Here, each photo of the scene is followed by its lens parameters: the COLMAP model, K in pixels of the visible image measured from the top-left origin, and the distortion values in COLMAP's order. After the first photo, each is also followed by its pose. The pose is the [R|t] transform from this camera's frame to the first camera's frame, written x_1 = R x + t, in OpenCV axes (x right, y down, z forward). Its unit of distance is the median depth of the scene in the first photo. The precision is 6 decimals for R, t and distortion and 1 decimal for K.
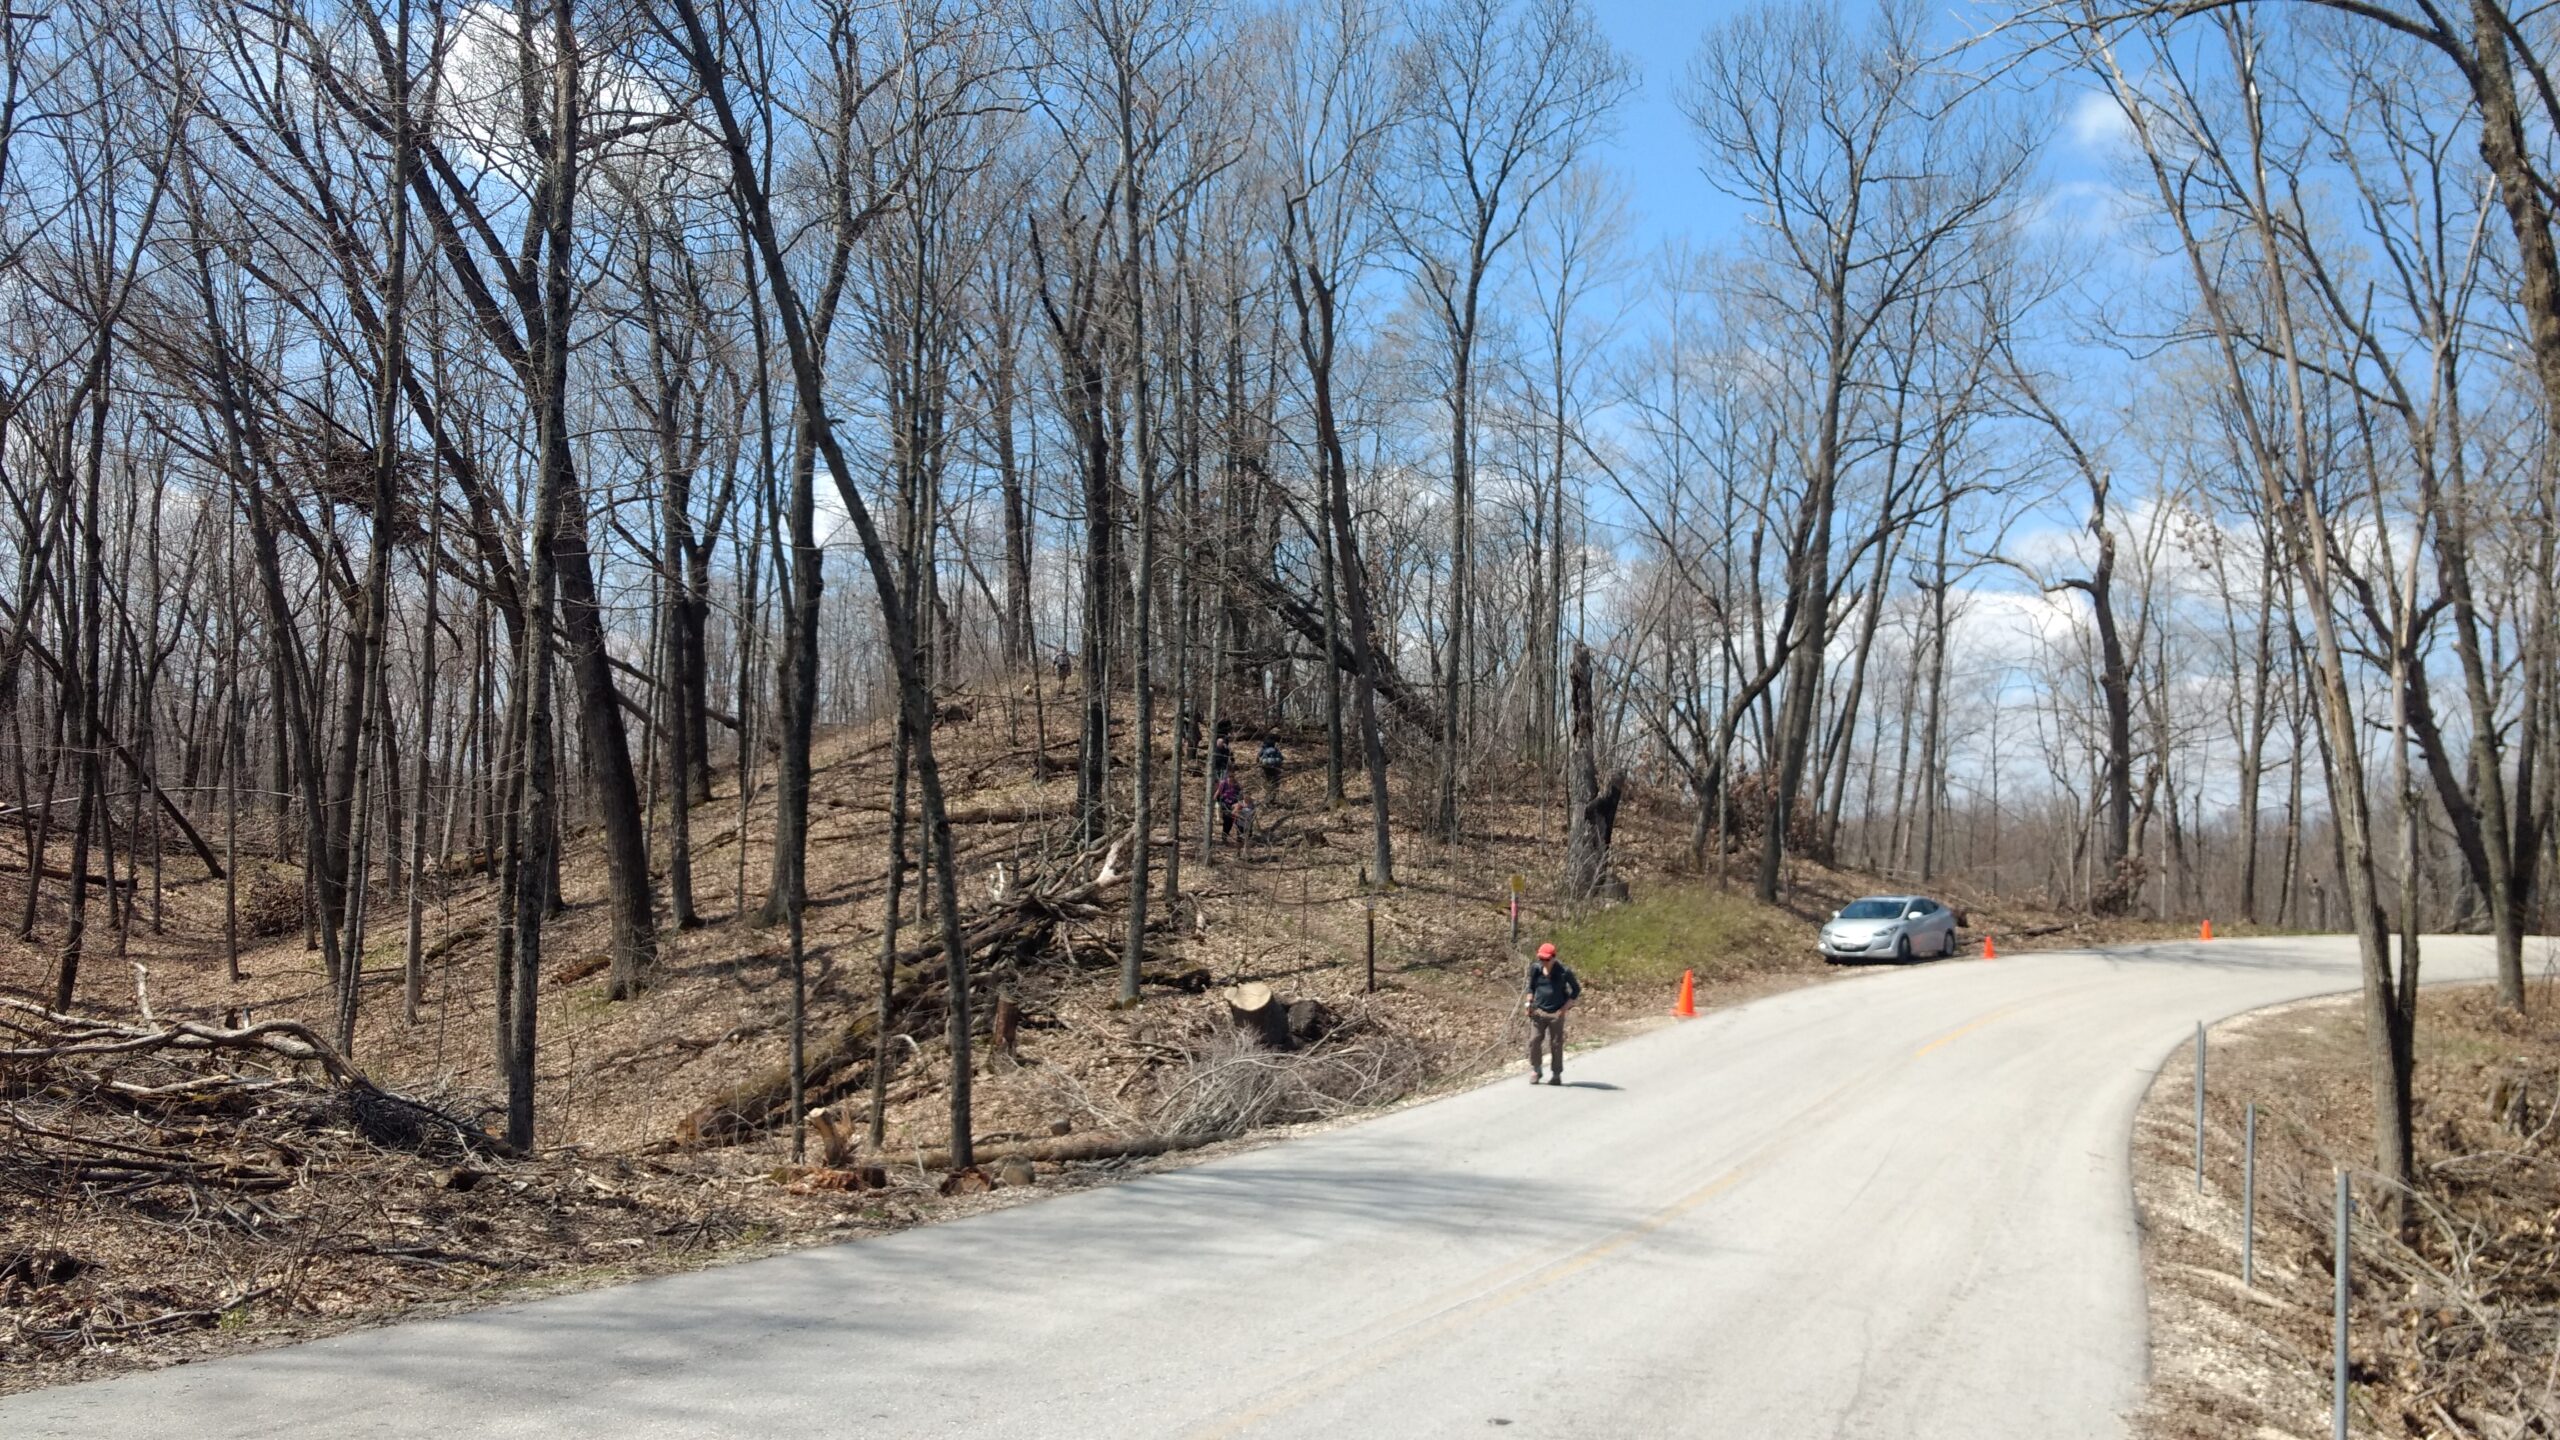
lens RADIAL K [[1959.2, 0, 1275.5], [0, 1959.2, 732.4], [0, 0, 1]] dist [0.001247, -0.002964]
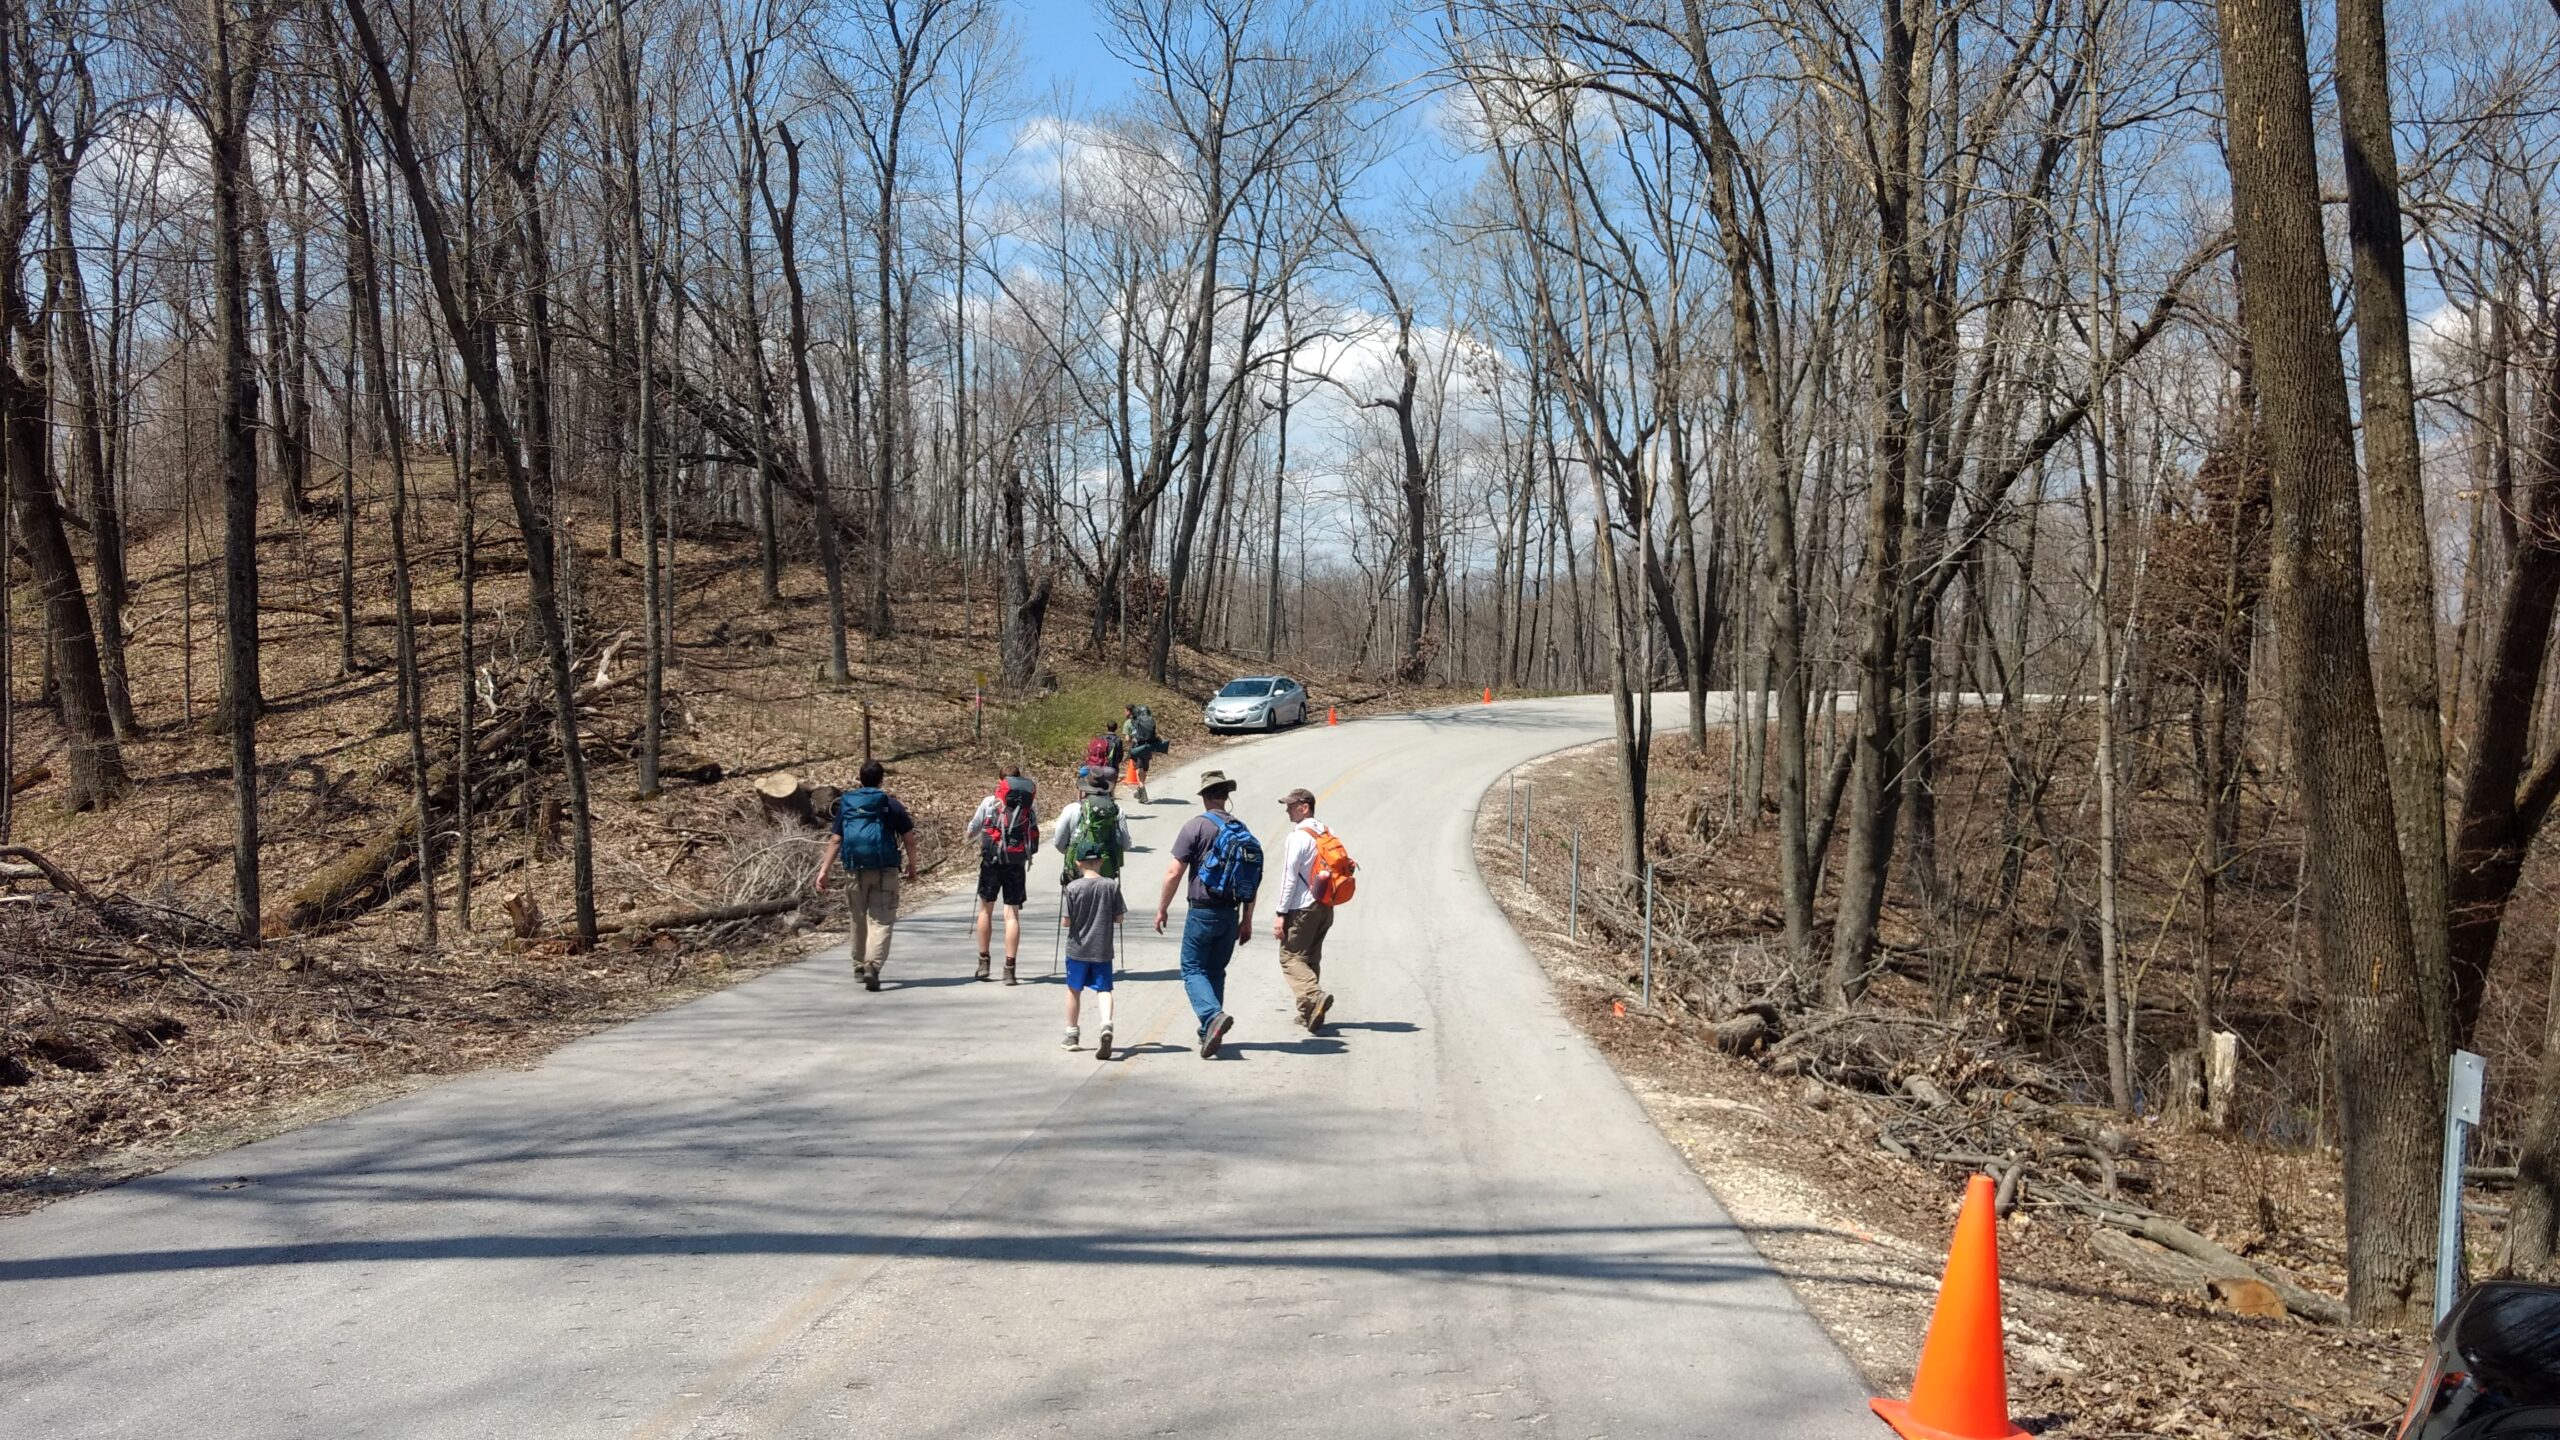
lens RADIAL K [[1959.2, 0, 1275.5], [0, 1959.2, 732.4], [0, 0, 1]] dist [0.001247, -0.002964]
pose [[0.937843, -0.035208, 0.345269, -0.097048], [-0.006924, 0.992745, 0.120038, -0.028163], [-0.346991, -0.114968, 0.930795, -0.137962]]
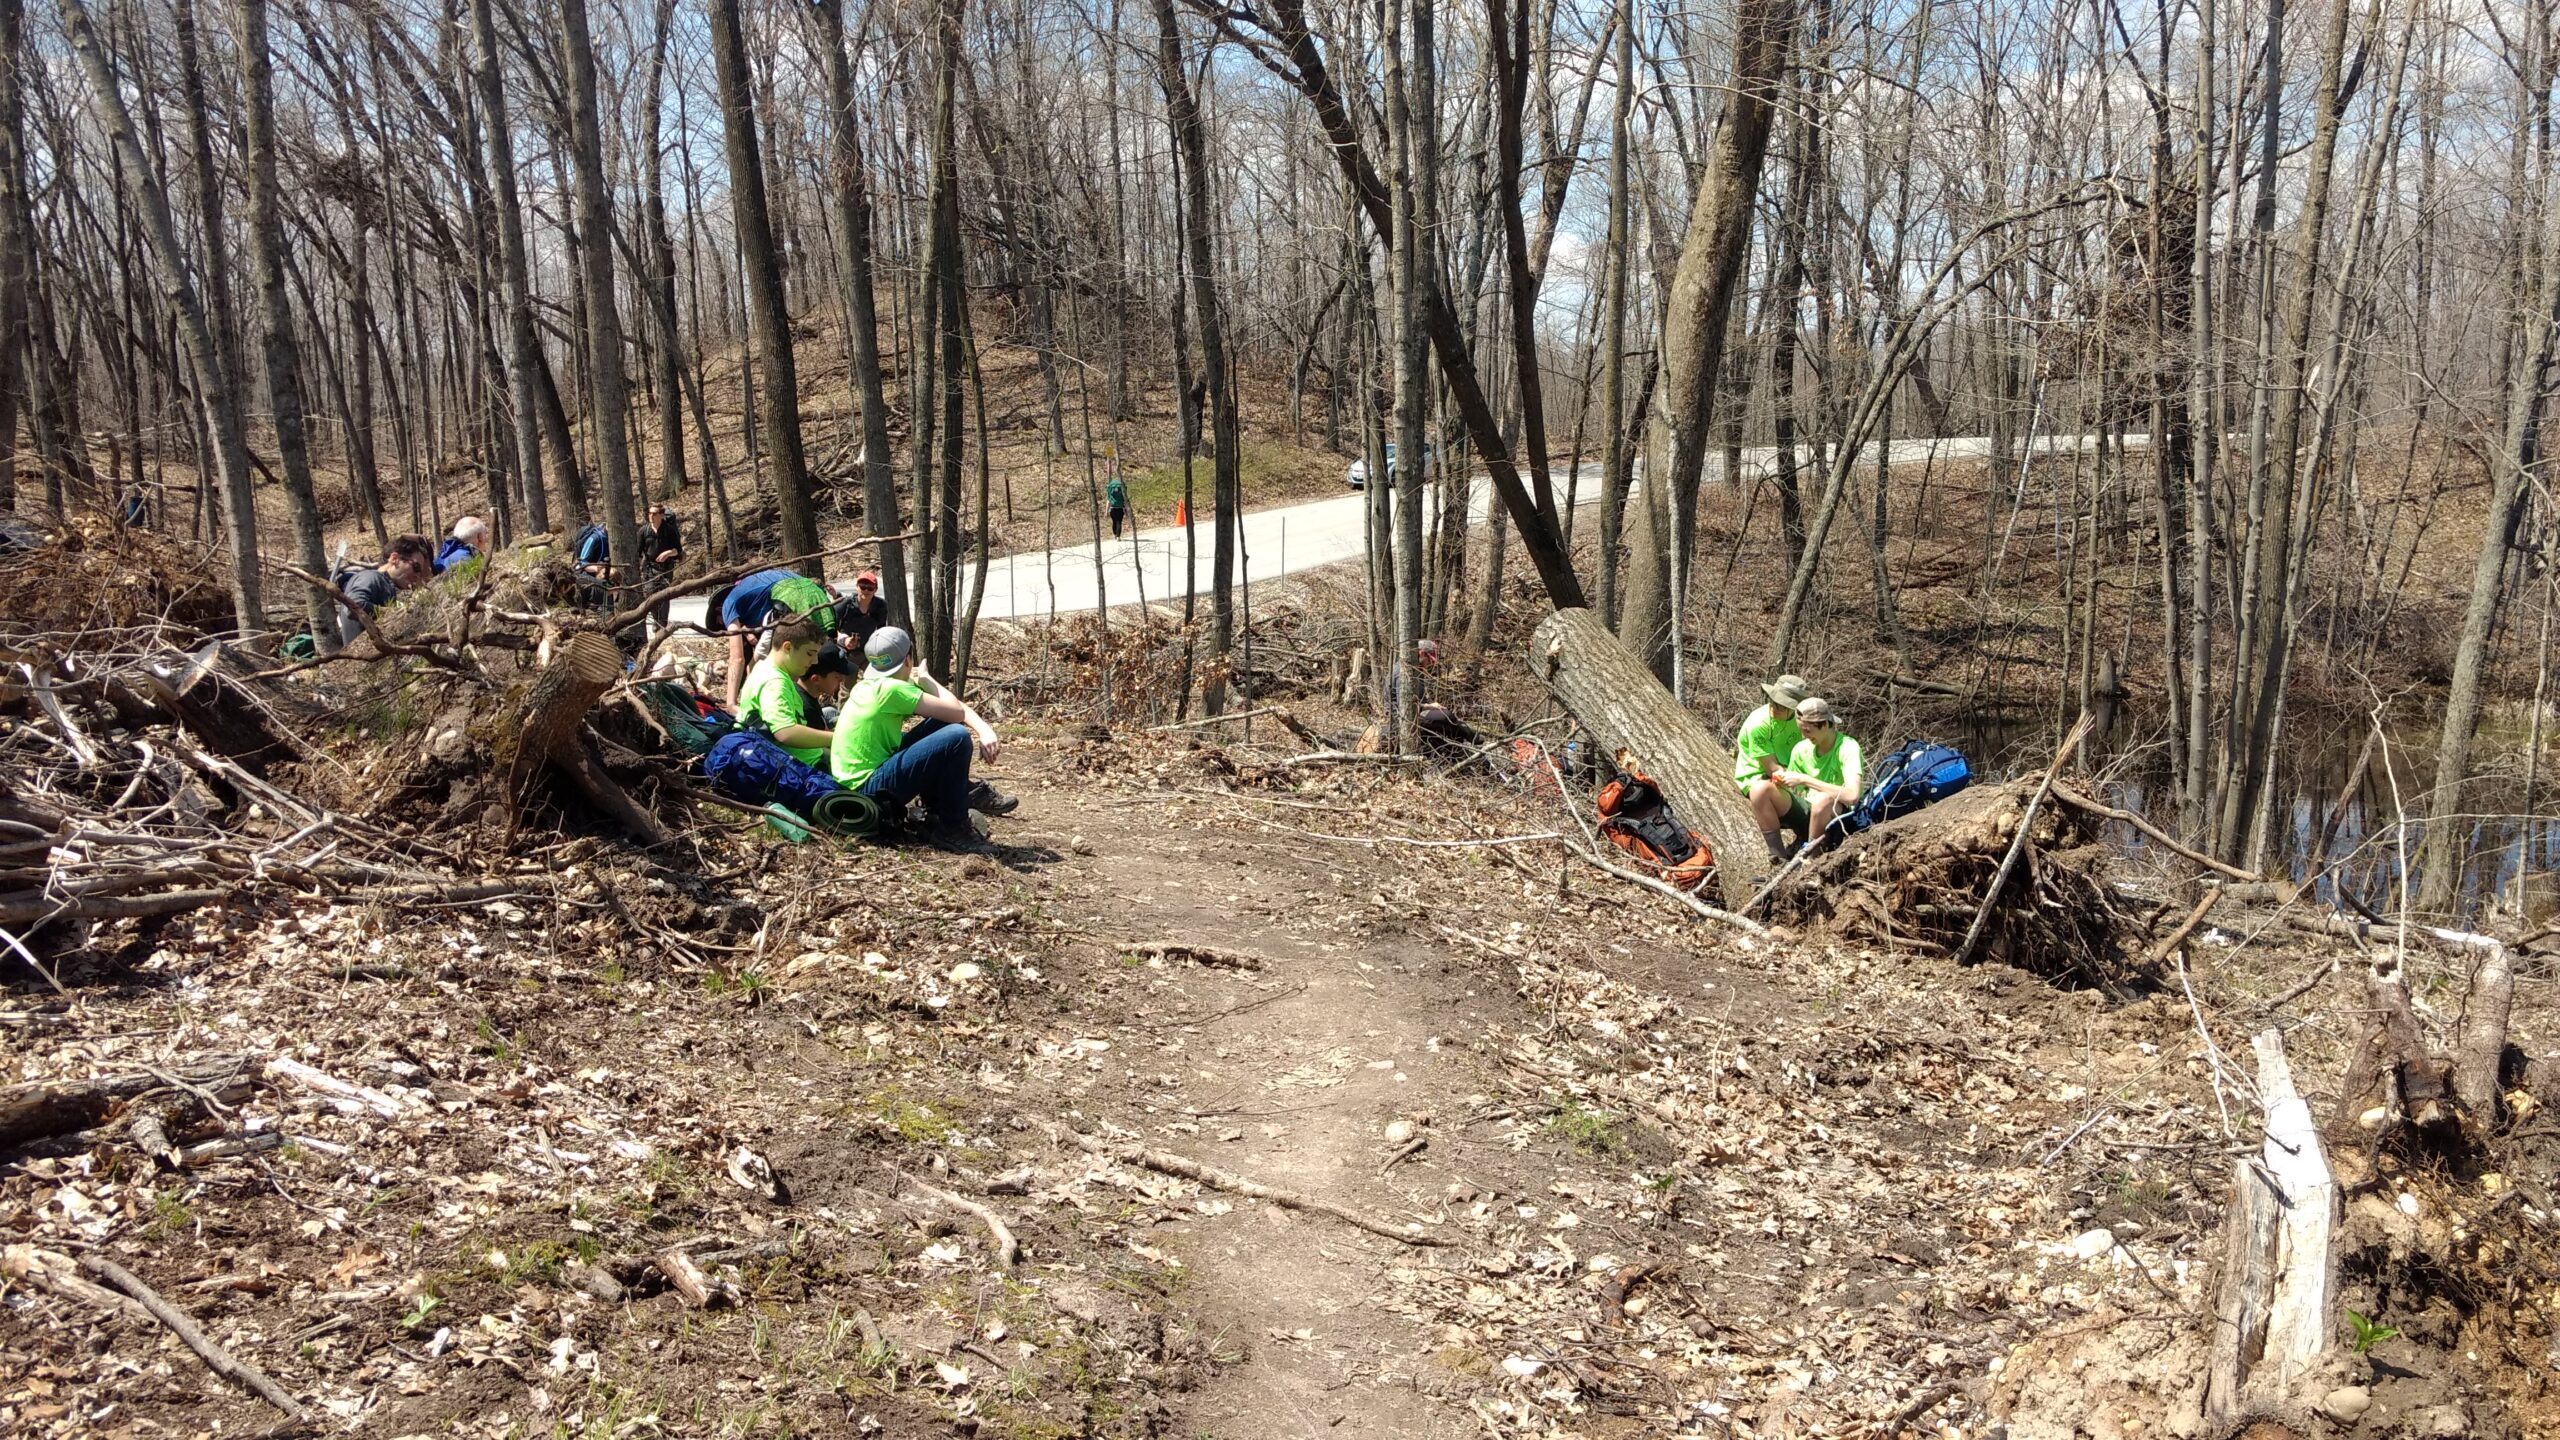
lens RADIAL K [[1959.2, 0, 1275.5], [0, 1959.2, 732.4], [0, 0, 1]] dist [0.001247, -0.002964]
pose [[0.998686, -0.050900, 0.005923, 0.200946], [0.048162, 0.971824, 0.230734, -0.056636], [-0.017500, -0.230145, 0.972999, -0.553386]]
